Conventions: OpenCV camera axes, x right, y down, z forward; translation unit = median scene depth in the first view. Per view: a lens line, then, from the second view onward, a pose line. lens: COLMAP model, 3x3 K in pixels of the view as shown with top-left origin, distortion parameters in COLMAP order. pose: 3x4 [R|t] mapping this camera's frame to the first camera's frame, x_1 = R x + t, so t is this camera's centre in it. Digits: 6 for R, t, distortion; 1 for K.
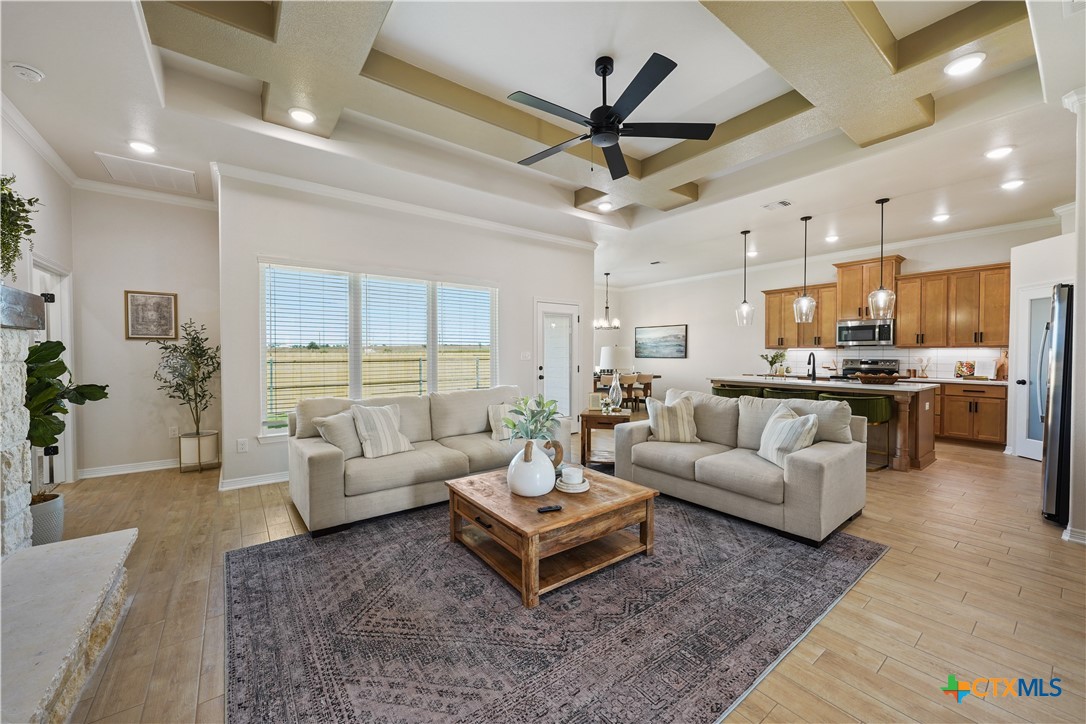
lens RADIAL K [[404.1, 0, 554.9], [0, 404.1, 358.7], [0, 0, 1]] dist [-0.006754, 0.000180]
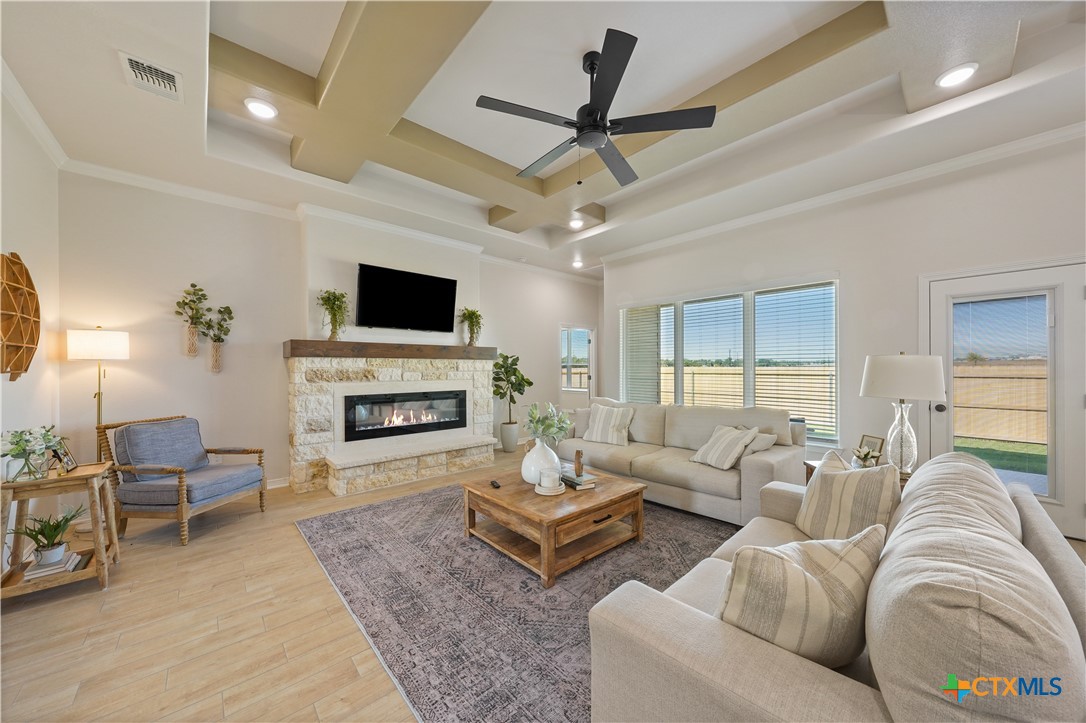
lens RADIAL K [[376.8, 0, 547.7], [0, 376.8, 365.0], [0, 0, 1]] dist [-0.005250, 0.000160]
pose [[0.097375, -0.004461, -0.995238, 1.364879], [-0.012834, 0.999901, -0.005738, -0.023033], [0.995165, 0.013331, 0.097308, 1.136407]]
